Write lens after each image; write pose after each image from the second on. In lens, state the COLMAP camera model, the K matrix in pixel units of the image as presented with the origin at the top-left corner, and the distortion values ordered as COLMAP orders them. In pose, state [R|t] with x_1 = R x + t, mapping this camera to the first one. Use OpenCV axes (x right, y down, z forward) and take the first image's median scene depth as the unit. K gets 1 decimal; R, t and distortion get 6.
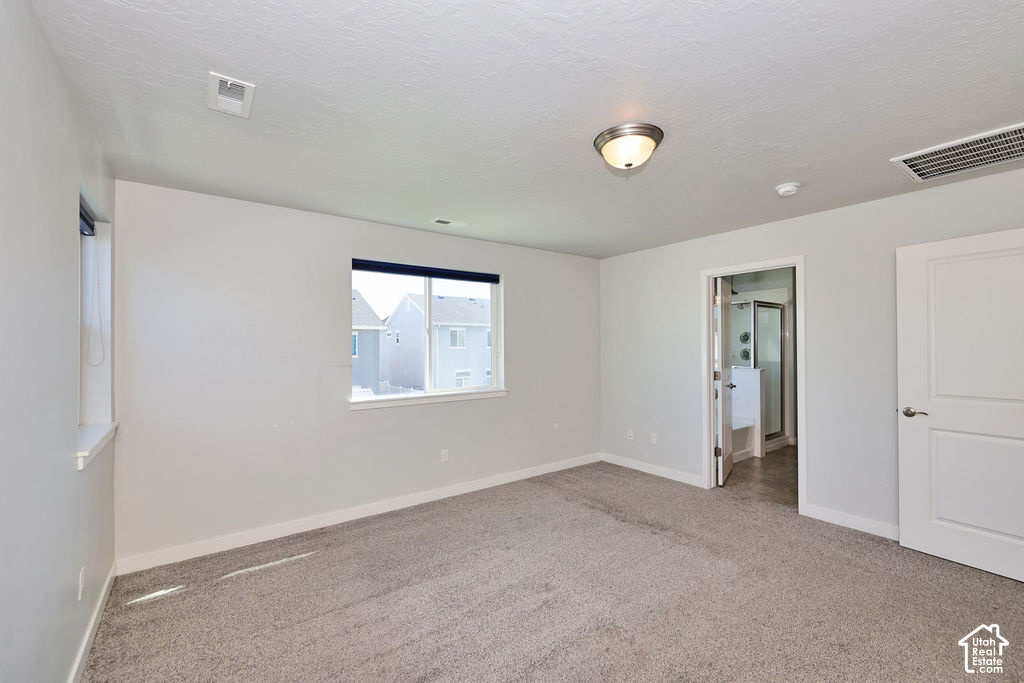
lens RADIAL K [[434.2, 0, 522.6], [0, 434.2, 343.0], [0, 0, 1]] dist [-0.000870, -0.000099]
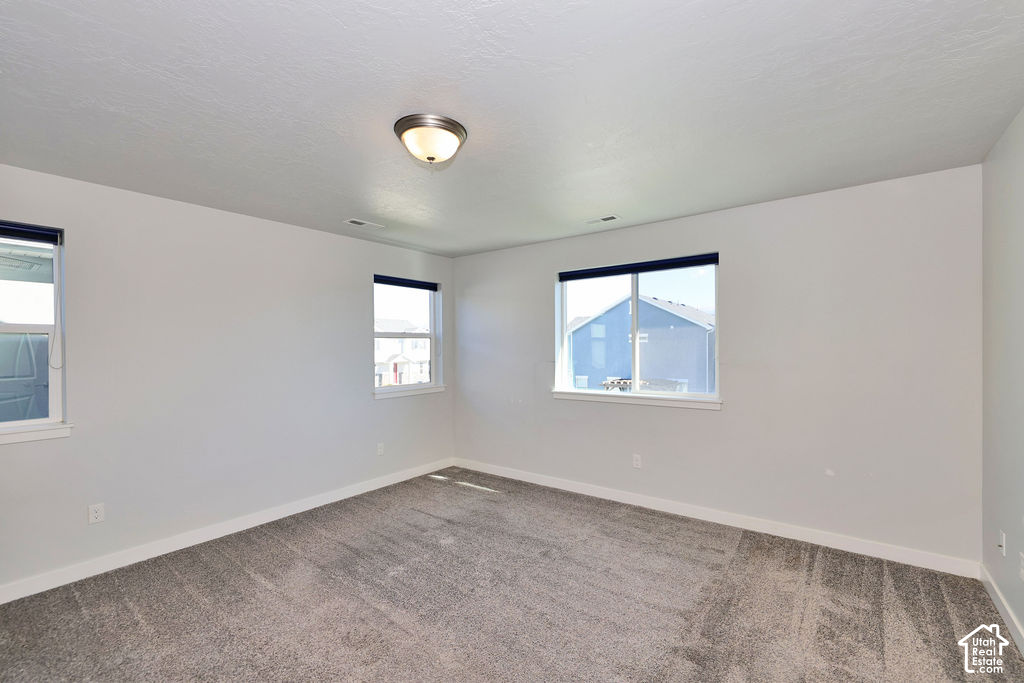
lens RADIAL K [[434.2, 0, 522.6], [0, 434.2, 343.0], [0, 0, 1]] dist [-0.000870, -0.000099]
pose [[0.271631, -0.005910, -0.962383, 0.998513], [0.019059, 0.999818, -0.000760, -0.001883], [0.962213, -0.018135, 0.271694, 0.767924]]
